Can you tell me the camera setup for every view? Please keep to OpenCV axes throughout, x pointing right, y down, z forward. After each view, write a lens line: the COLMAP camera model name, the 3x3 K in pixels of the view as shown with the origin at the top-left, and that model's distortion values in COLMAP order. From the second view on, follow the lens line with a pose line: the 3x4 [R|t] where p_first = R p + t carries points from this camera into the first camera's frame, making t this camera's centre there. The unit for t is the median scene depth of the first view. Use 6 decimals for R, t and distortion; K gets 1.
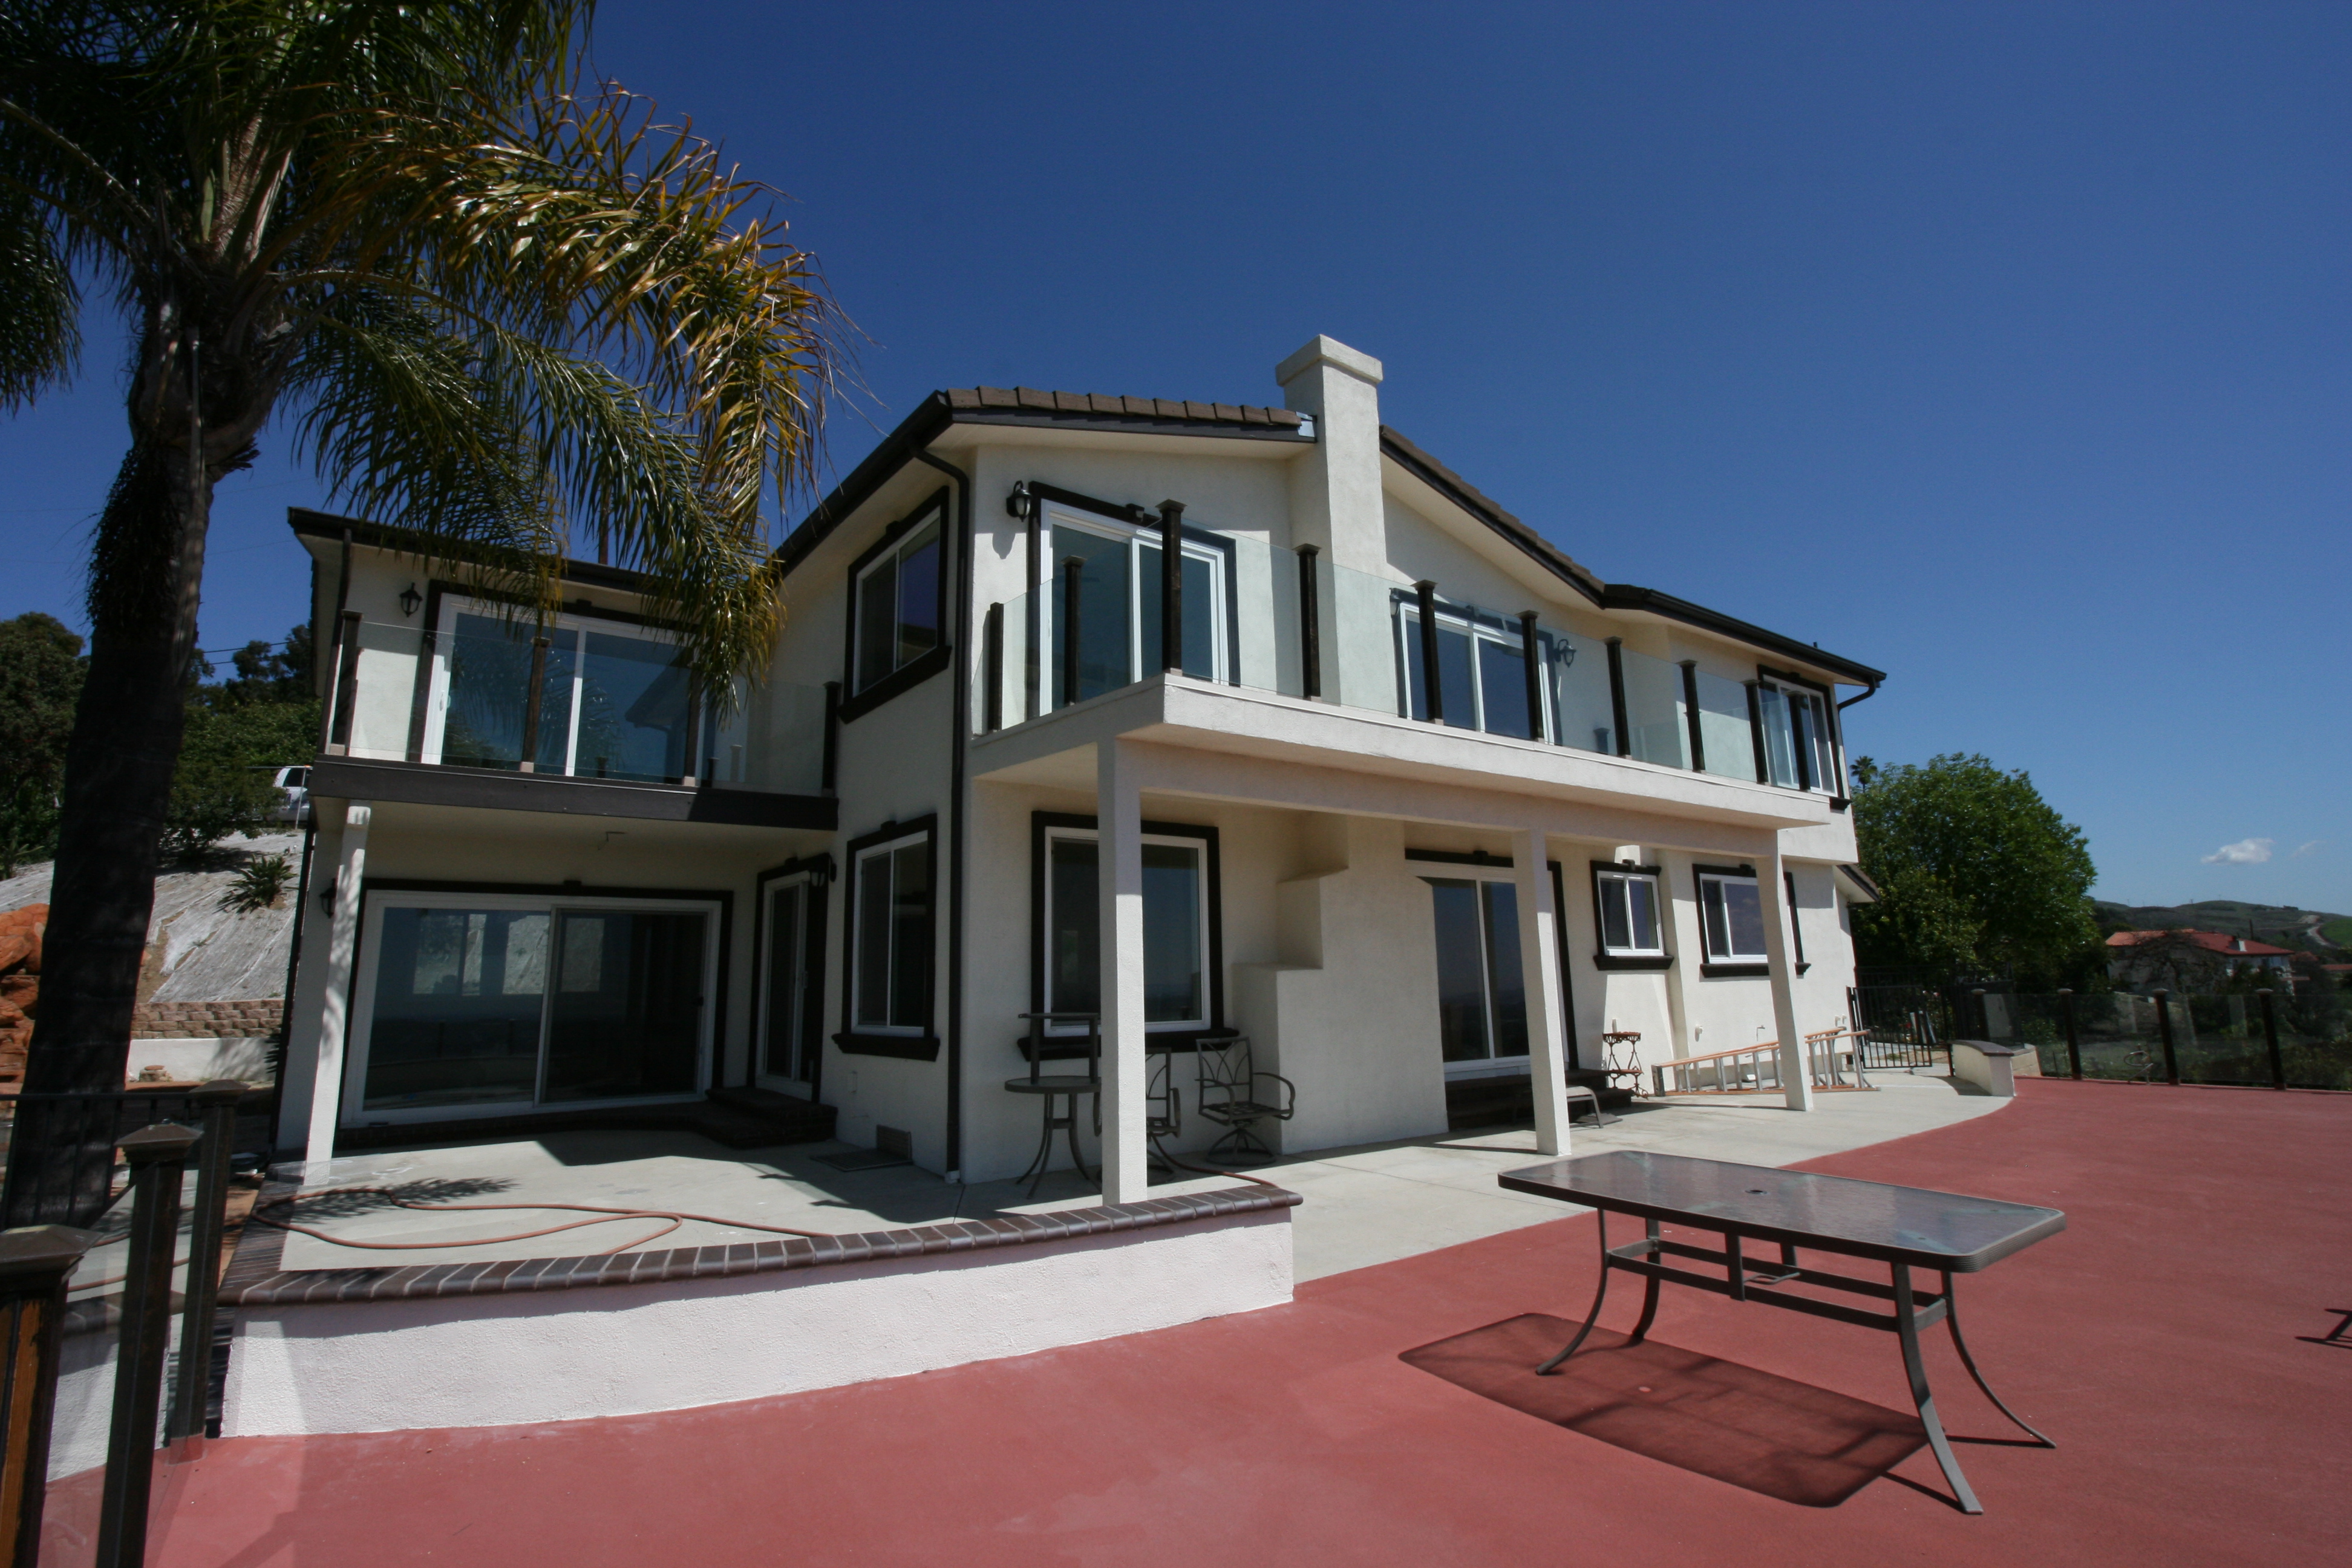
lens RADIAL K [[1108.6, 0, 1167.8], [0, 1108.6, 764.2], [0, 0, 1]] dist [-0.024745, -0.001086]
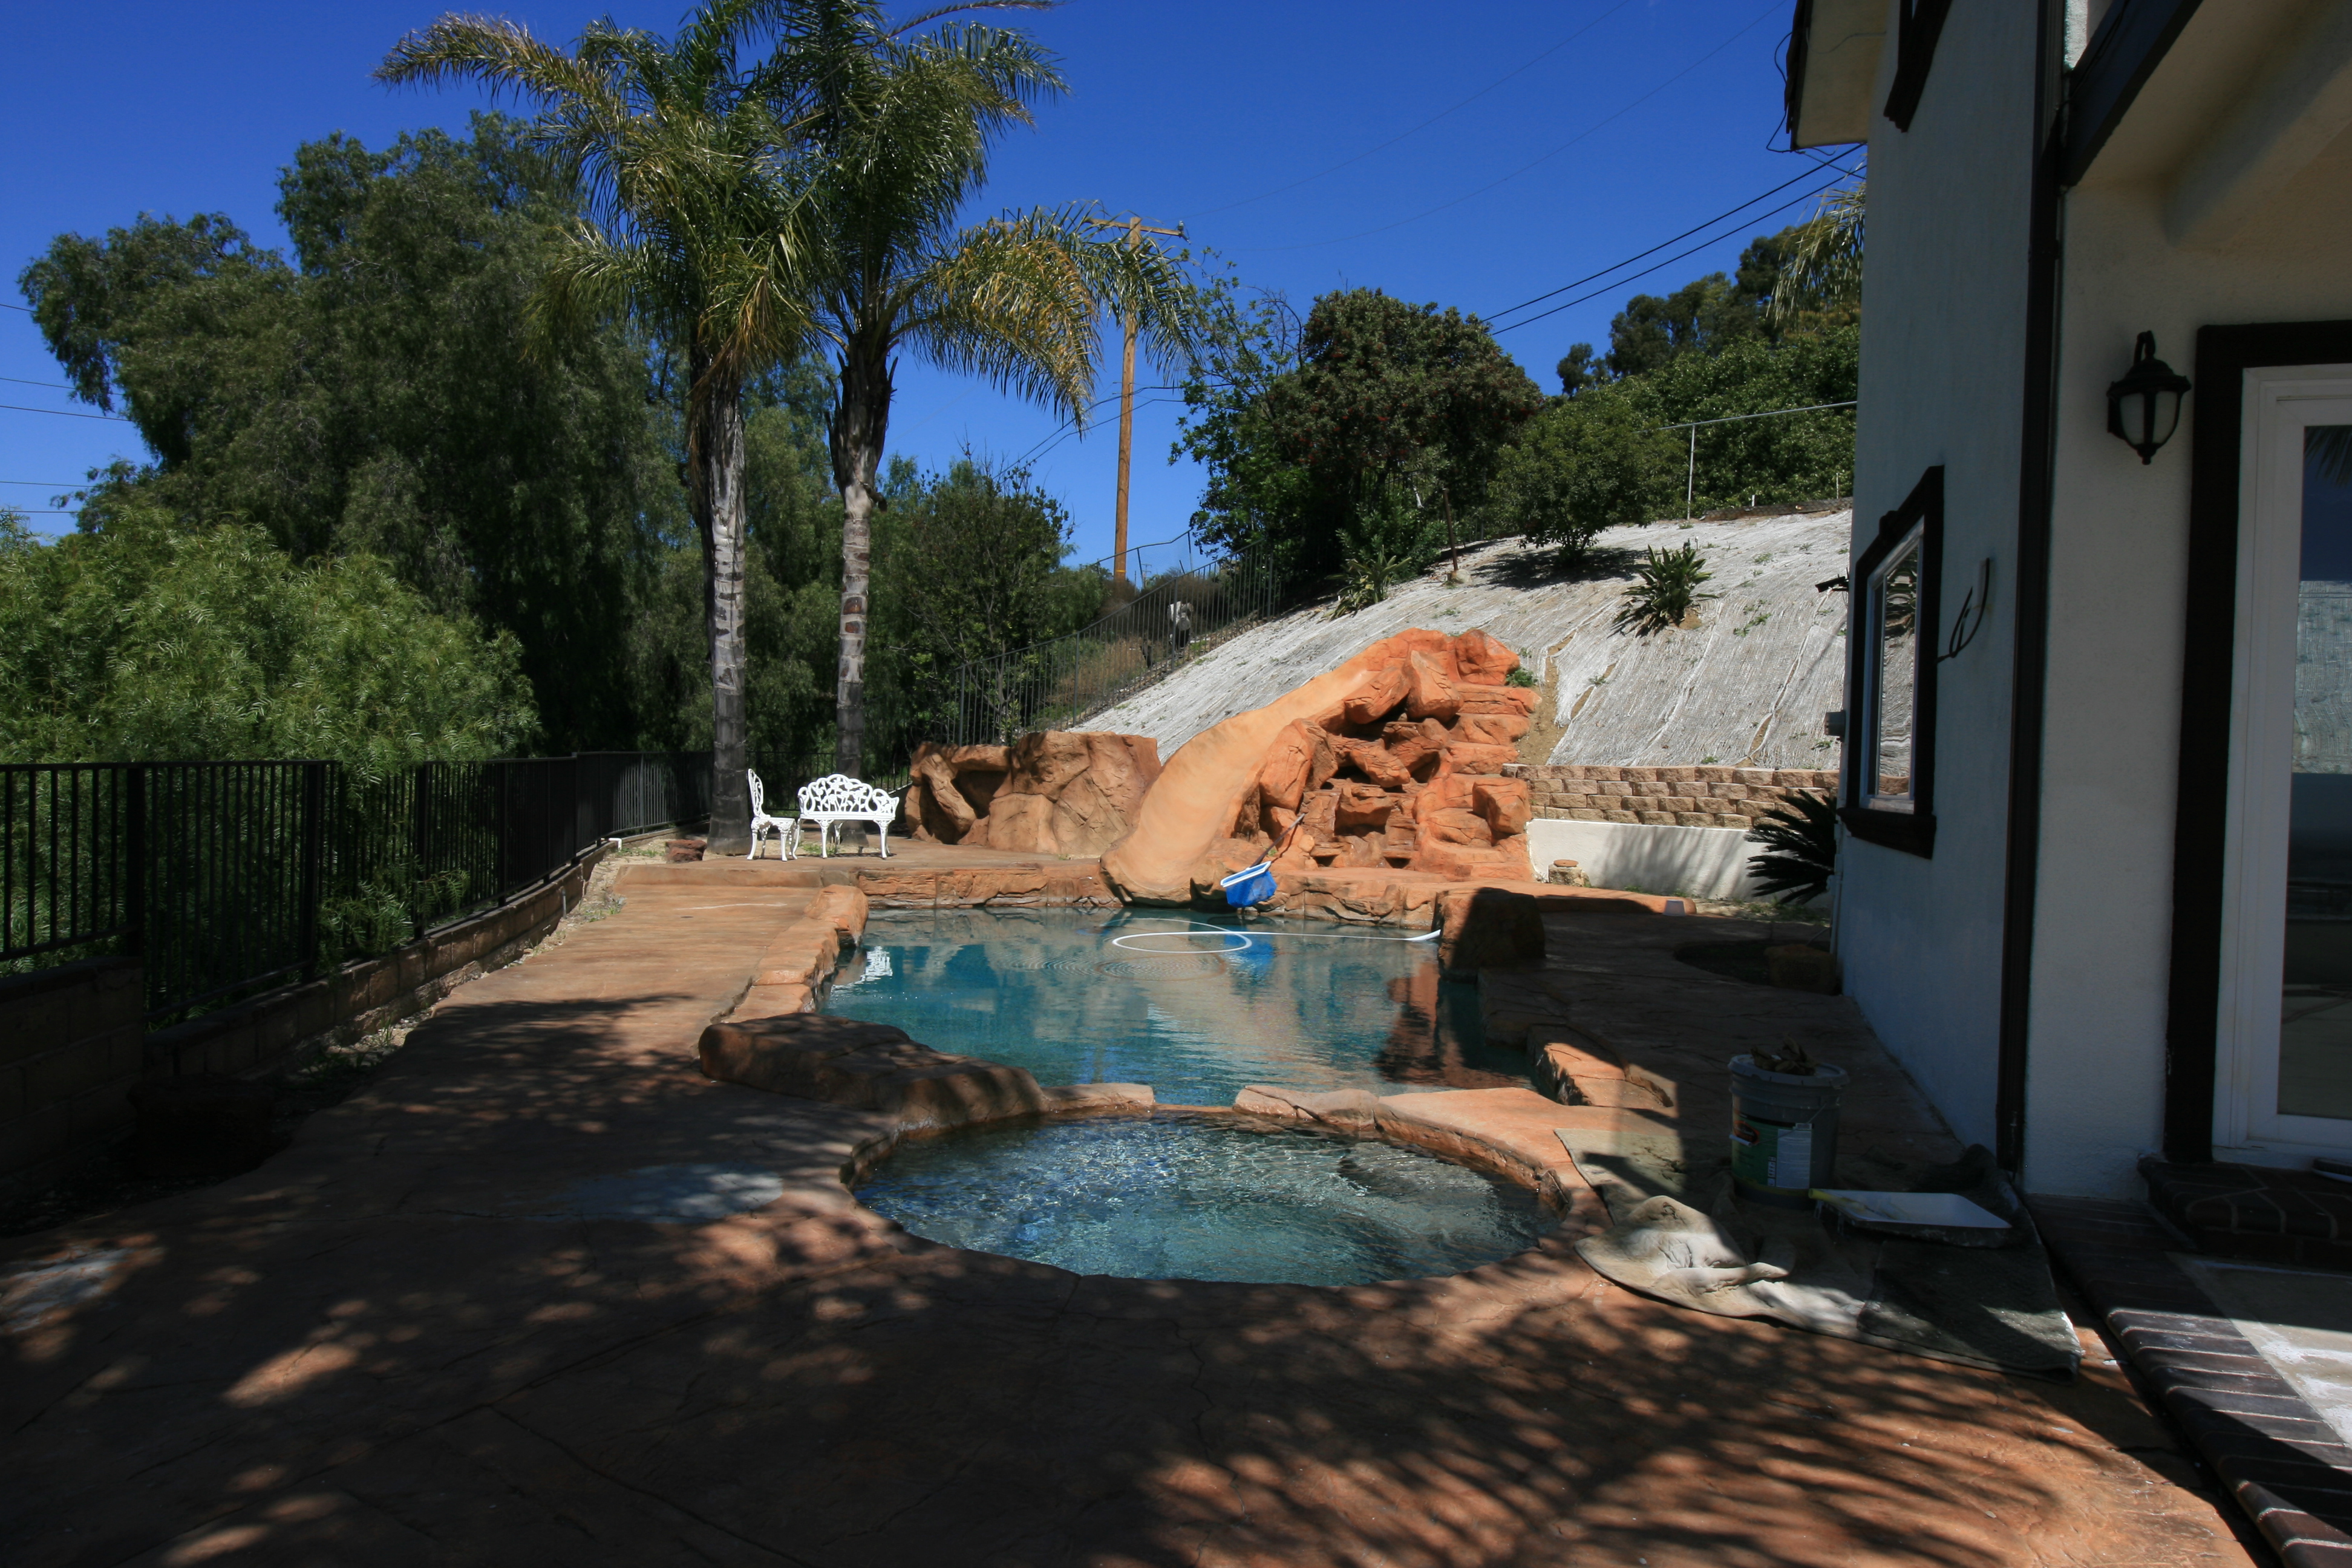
lens RADIAL K [[1548.4, 0, 1175.8], [0, 1548.4, 783.9], [0, 0, 1]] dist [0.001600, 0.000037]
pose [[0.575948, 0.052106, -0.815824, -0.255405], [0.116235, 0.982608, 0.144817, 0.057926], [0.809181, -0.178234, 0.559874, 0.240949]]
